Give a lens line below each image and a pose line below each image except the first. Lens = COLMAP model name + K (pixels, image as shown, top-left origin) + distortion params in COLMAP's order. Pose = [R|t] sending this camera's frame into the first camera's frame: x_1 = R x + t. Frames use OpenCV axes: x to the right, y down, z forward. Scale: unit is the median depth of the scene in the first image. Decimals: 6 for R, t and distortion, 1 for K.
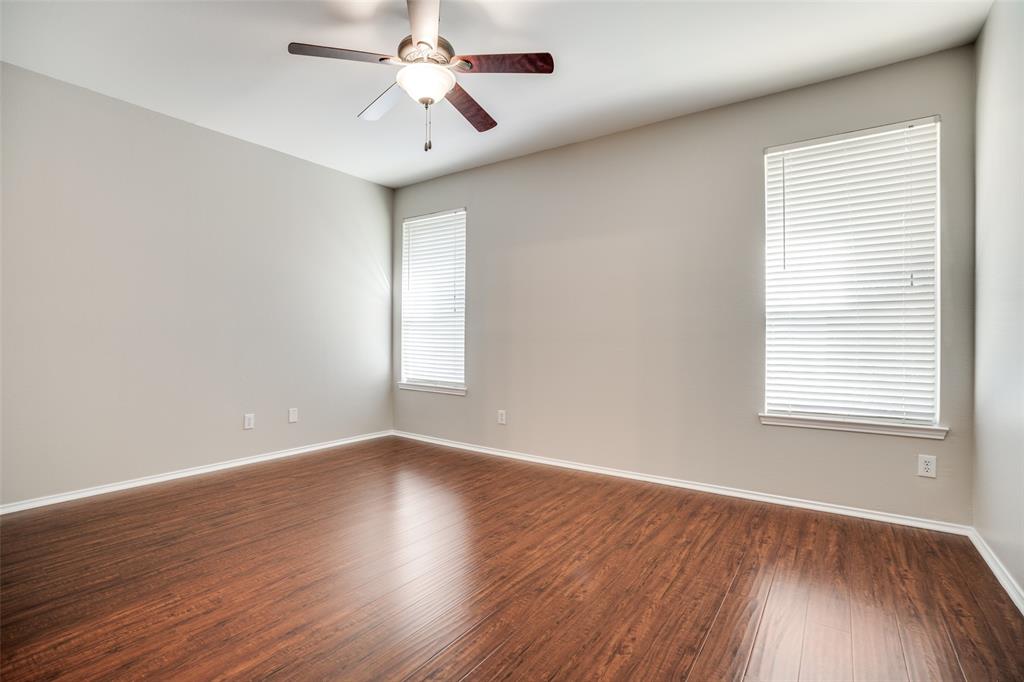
lens RADIAL K [[476.4, 0, 506.6], [0, 476.4, 337.8], [0, 0, 1]] dist [-0.060629, 0.021640]
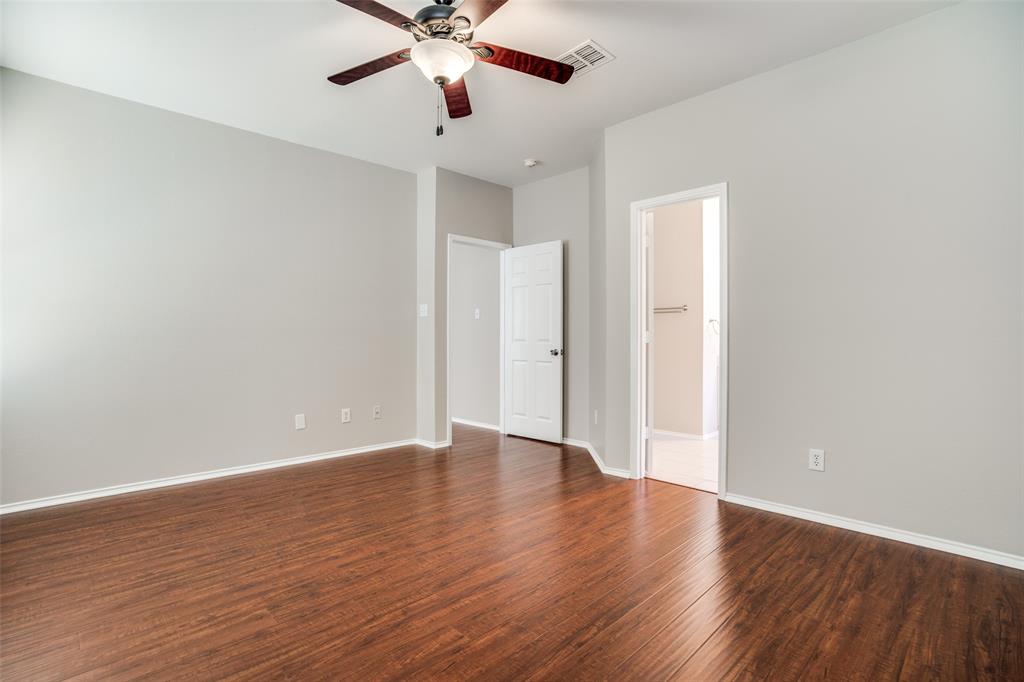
lens RADIAL K [[476.4, 0, 506.6], [0, 476.4, 337.8], [0, 0, 1]] dist [-0.060629, 0.021640]
pose [[-0.983516, -0.005372, 0.180744, -0.447910], [-0.005640, 0.999984, -0.000968, 0.002104], [-0.180735, -0.001971, -0.983530, 1.812804]]
